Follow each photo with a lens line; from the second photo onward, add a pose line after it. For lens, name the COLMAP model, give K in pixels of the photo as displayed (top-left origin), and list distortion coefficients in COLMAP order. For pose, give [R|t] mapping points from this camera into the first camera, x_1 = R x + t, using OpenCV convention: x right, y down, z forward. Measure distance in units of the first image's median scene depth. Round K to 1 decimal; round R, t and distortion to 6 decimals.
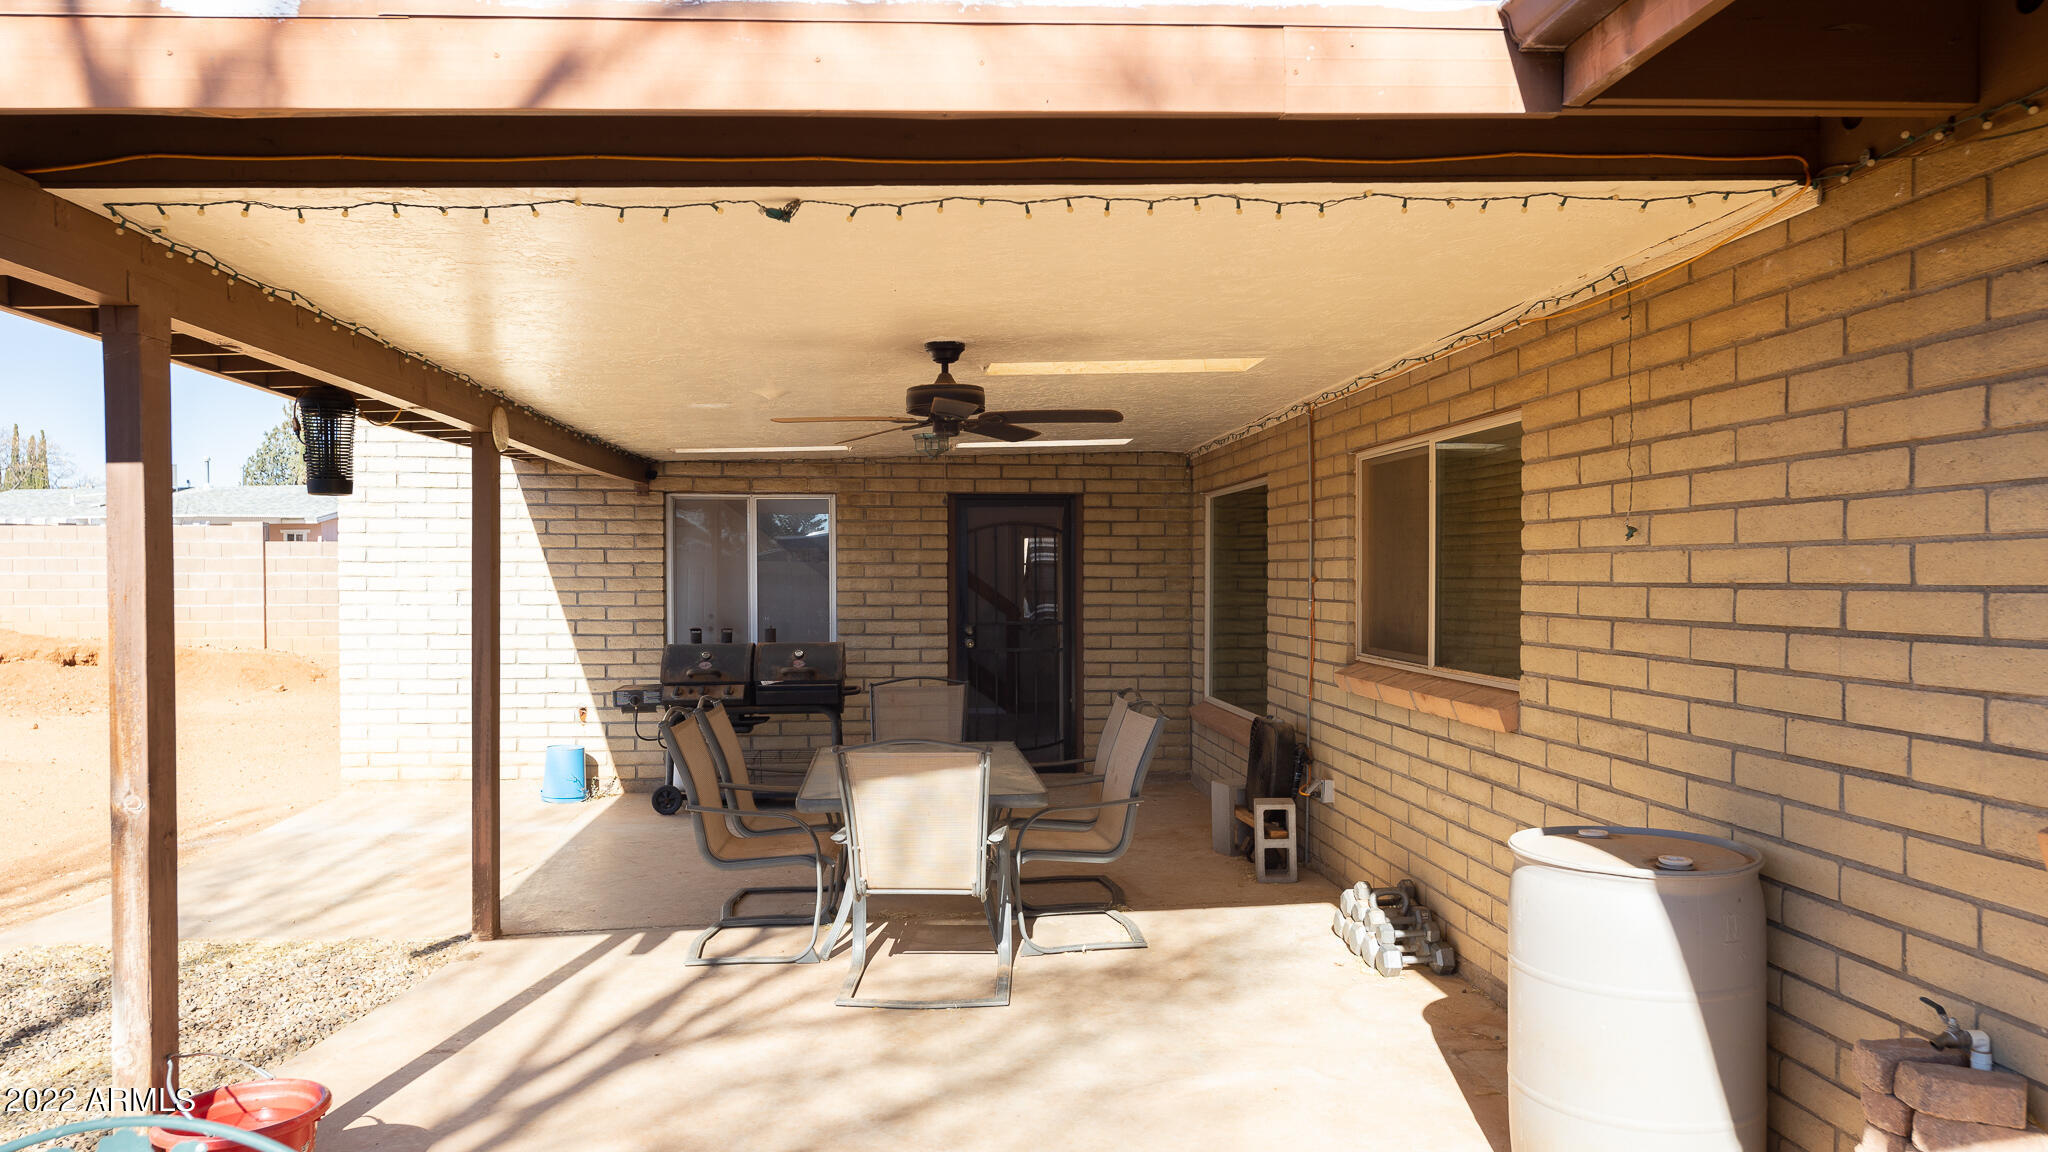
lens RADIAL K [[1321.3, 0, 1024.0], [0, 1321.3, 576.0], [0, 0, 1]] dist [0.001379, -0.000335]
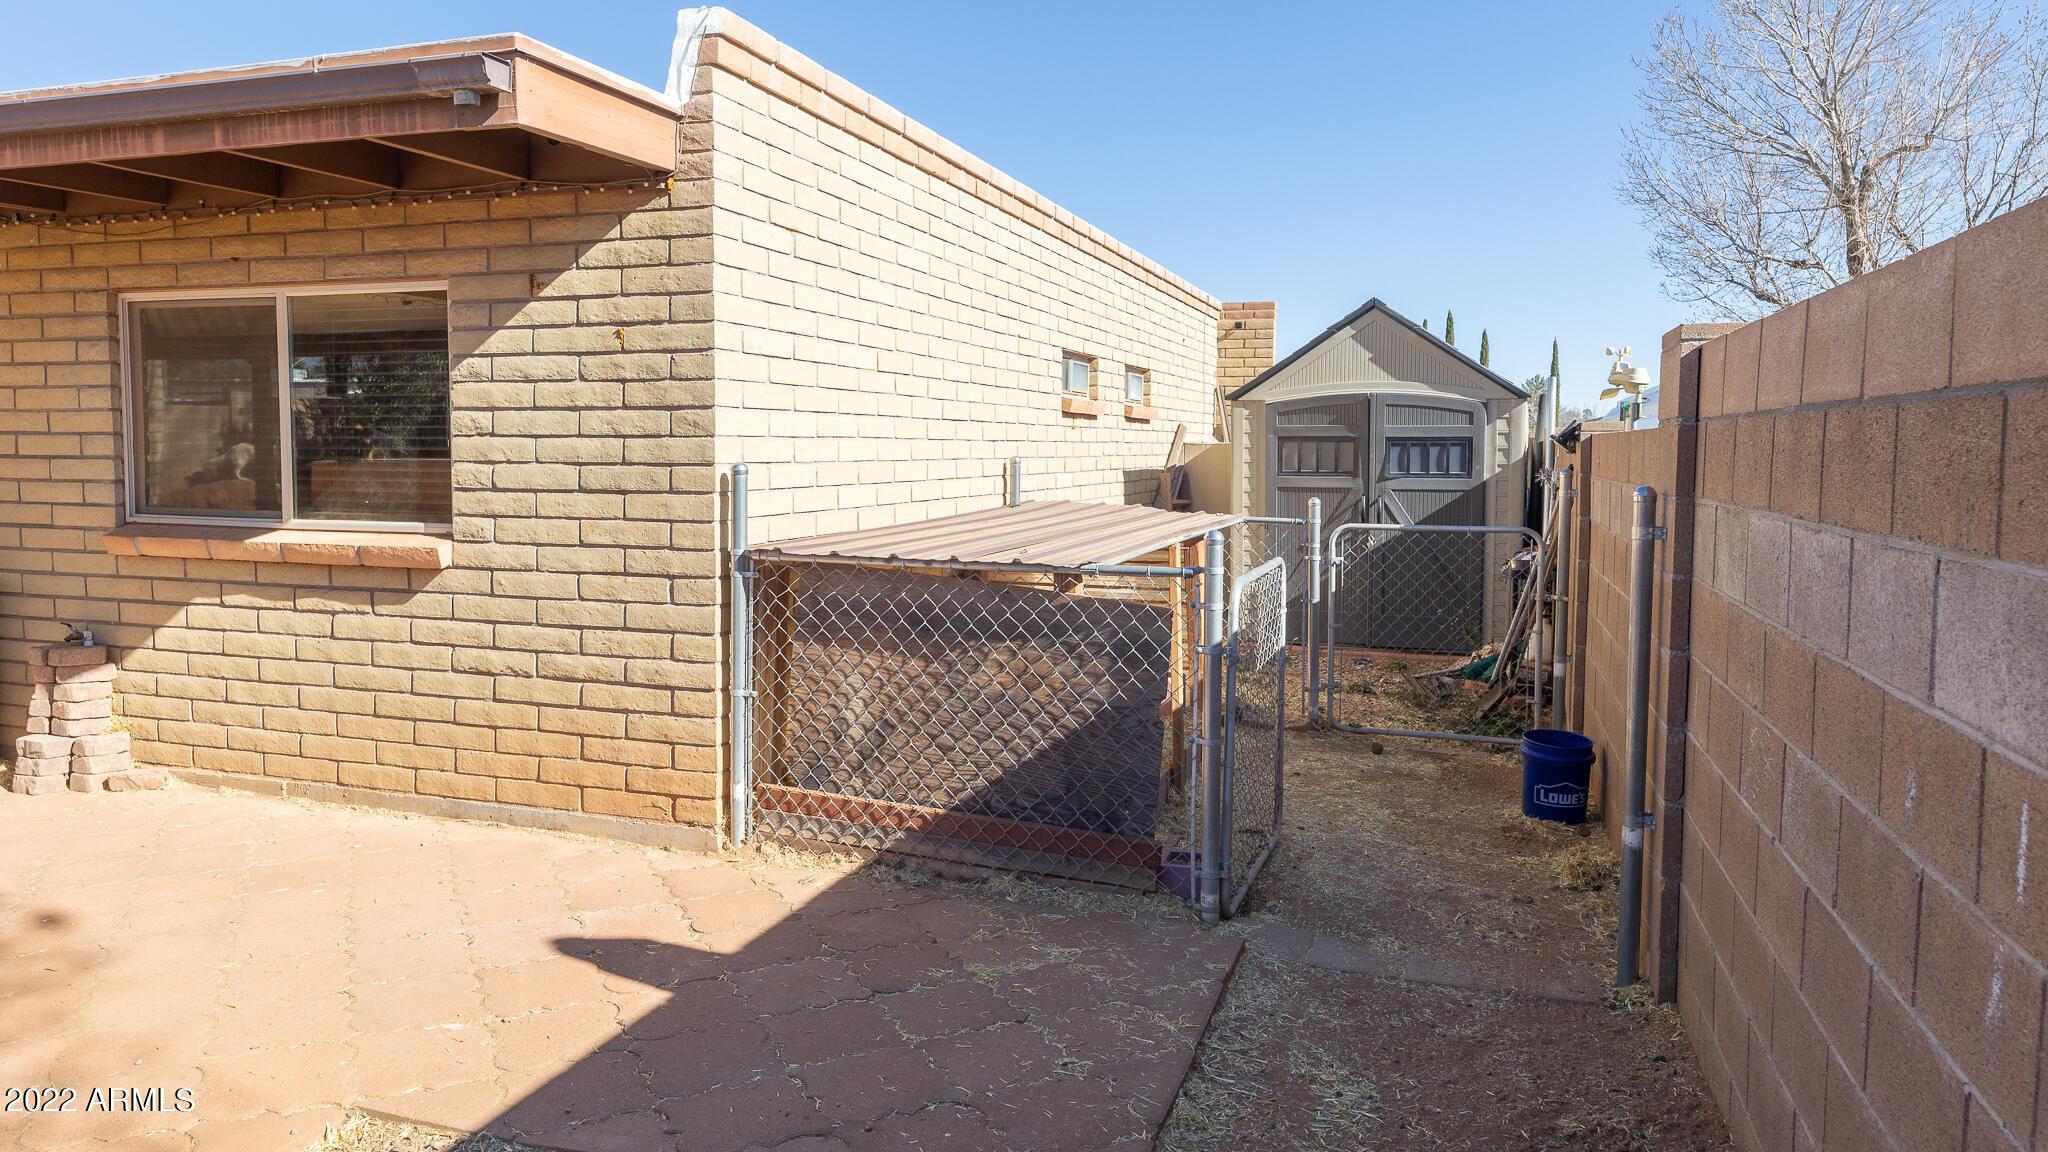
lens RADIAL K [[1321.3, 0, 1024.0], [0, 1321.3, 576.0], [0, 0, 1]] dist [0.001379, -0.000335]
pose [[0.398749, -0.072952, 0.914154, -0.645348], [-0.010565, 0.996399, 0.084124, 0.041878], [-0.916999, -0.043202, 0.396543, -1.260087]]
